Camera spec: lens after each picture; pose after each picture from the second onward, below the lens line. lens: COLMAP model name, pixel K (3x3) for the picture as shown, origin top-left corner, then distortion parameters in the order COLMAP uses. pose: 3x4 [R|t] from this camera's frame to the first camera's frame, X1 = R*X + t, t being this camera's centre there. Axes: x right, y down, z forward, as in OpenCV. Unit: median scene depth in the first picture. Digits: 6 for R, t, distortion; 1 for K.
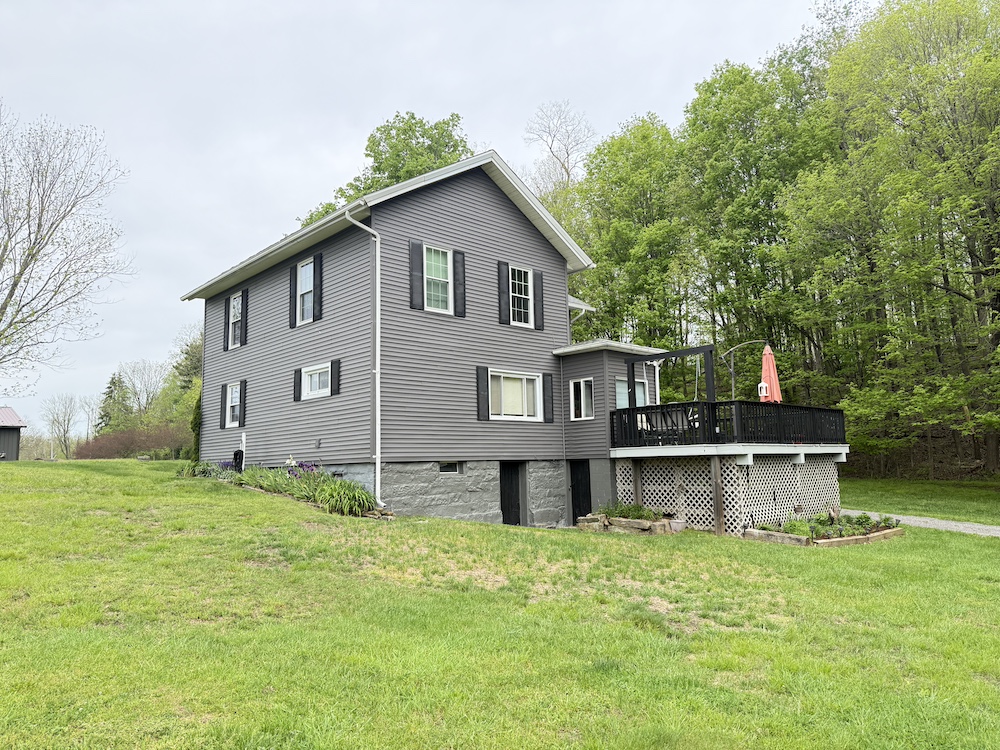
lens RADIAL K [[714.7, 0, 497.1], [0, 714.7, 376.7], [0, 0, 1]] dist [0.025788, -0.044156]
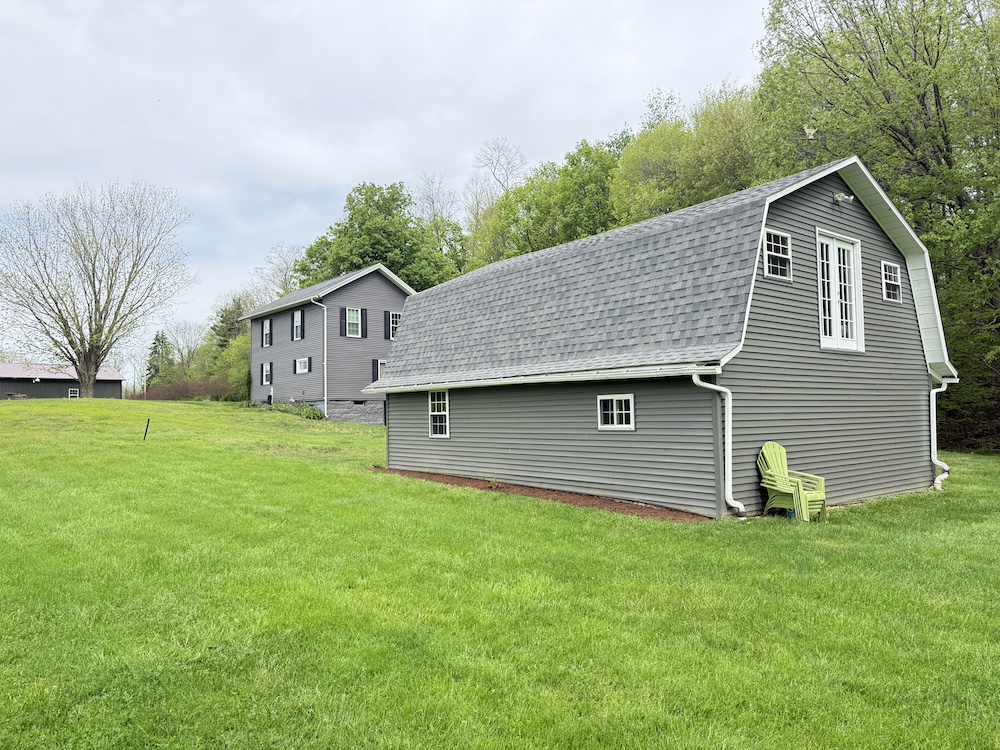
lens RADIAL K [[714.7, 0, 504.5], [0, 714.7, 384.2], [0, 0, 1]] dist [0.025788, -0.044156]
pose [[0.999717, 0.005171, -0.023206, 0.437137], [-0.003307, 0.996817, 0.079657, -0.115888], [0.023545, -0.079558, 0.996552, -1.248014]]
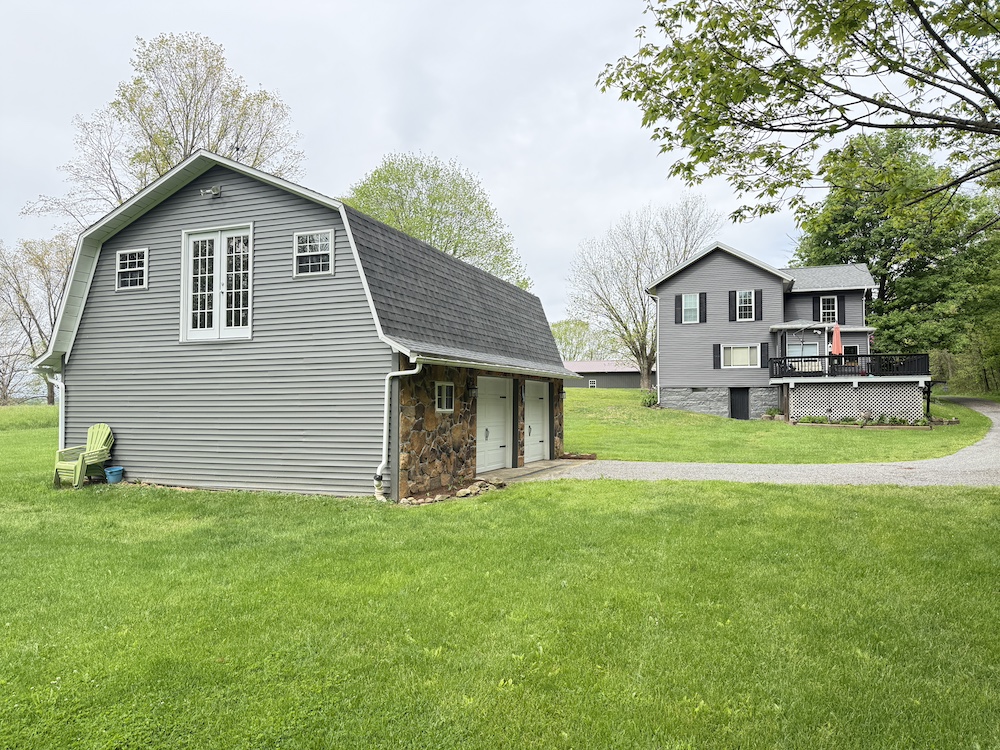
lens RADIAL K [[714.7, 0, 478.8], [0, 714.7, 383.6], [0, 0, 1]] dist [0.025788, -0.044156]
pose [[0.474050, -0.009912, -0.880442, 1.512069], [0.098148, 0.994300, 0.041651, -0.054842], [0.875010, -0.106158, 0.472321, -0.650300]]
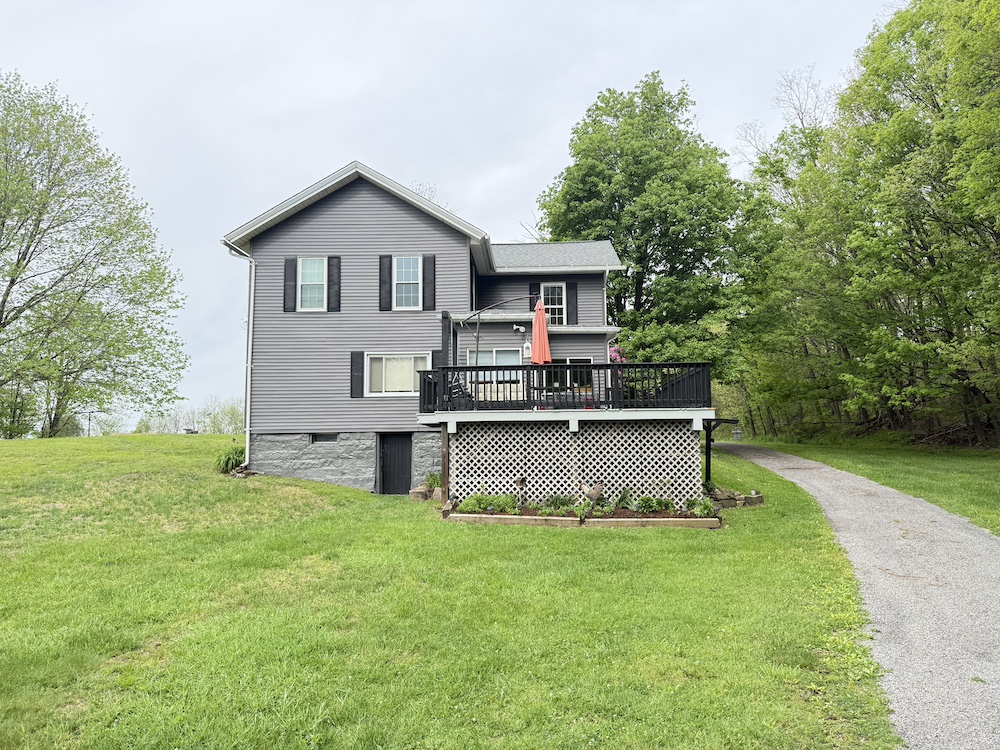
lens RADIAL K [[714.7, 0, 499.1], [0, 714.7, 379.9], [0, 0, 1]] dist [0.025788, -0.044156]
pose [[0.717890, -0.058504, -0.693694, 0.926971], [0.080582, 0.996748, -0.000669, 0.050081], [0.691477, -0.055419, 0.720270, 0.316657]]
